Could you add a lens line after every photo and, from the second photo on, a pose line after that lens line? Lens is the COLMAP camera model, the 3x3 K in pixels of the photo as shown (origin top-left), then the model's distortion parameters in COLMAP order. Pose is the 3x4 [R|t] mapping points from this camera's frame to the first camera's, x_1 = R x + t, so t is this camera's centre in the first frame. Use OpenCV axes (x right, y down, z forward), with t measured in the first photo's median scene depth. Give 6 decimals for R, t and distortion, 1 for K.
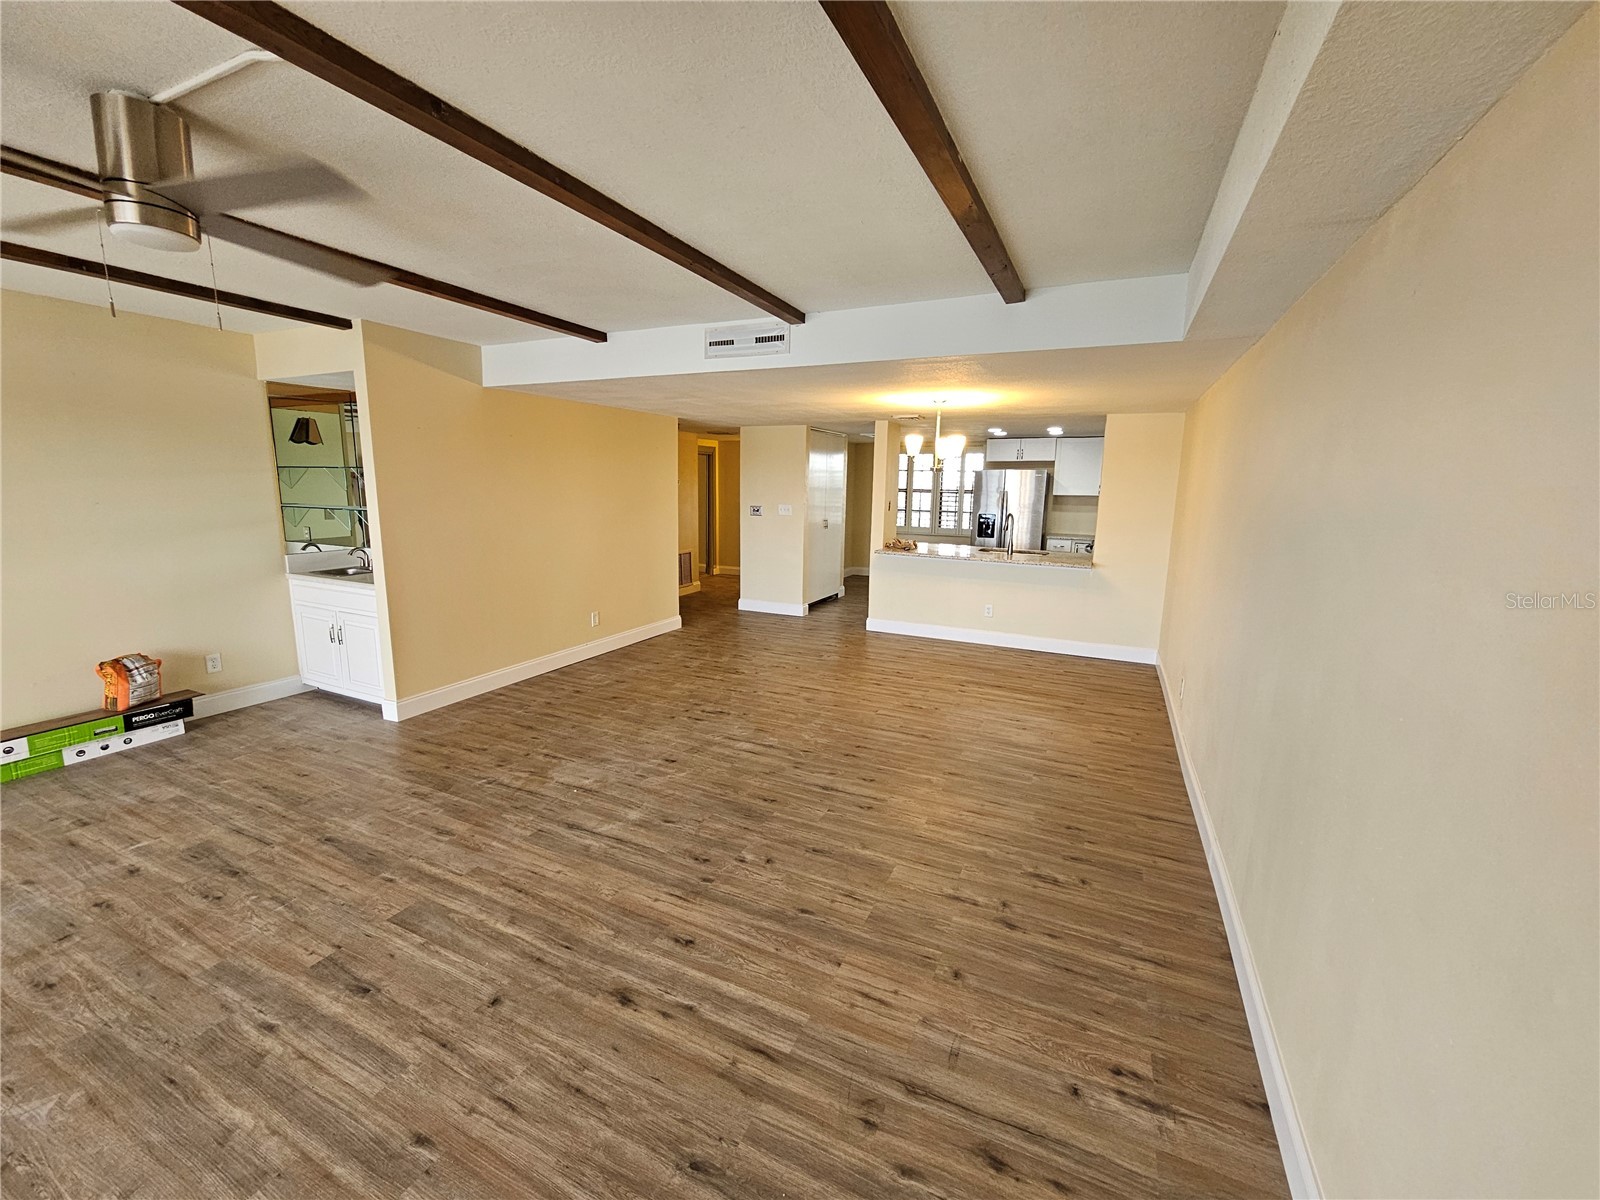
lens RADIAL K [[656.1, 0, 786.1], [0, 656.1, 596.0], [0, 0, 1]] dist [-0.008730, 0.006320]
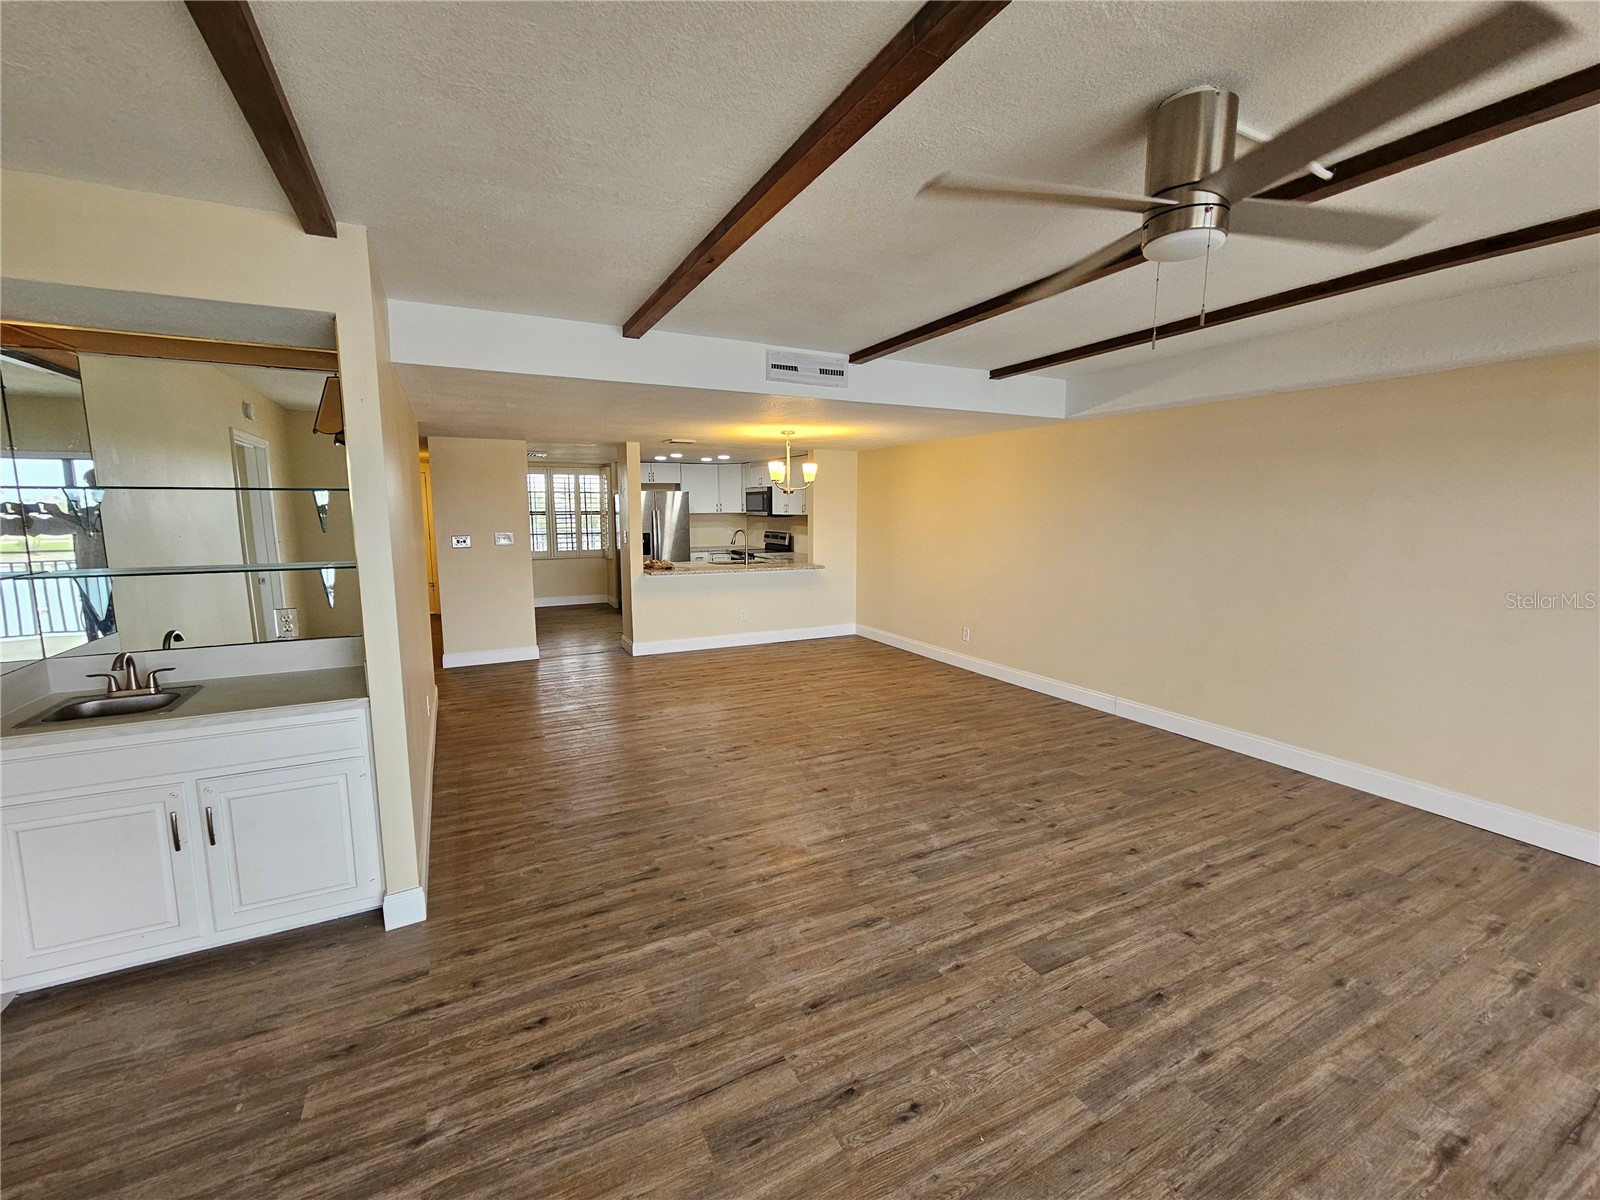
lens RADIAL K [[660.0, 0, 788.3], [0, 660.0, 590.7], [0, 0, 1]] dist [-0.001957, 0.000747]
pose [[0.609672, -0.116563, 0.784037, -1.073847], [0.146657, 0.988639, 0.032940, -0.091853], [-0.778969, 0.094902, 0.619840, 0.462697]]
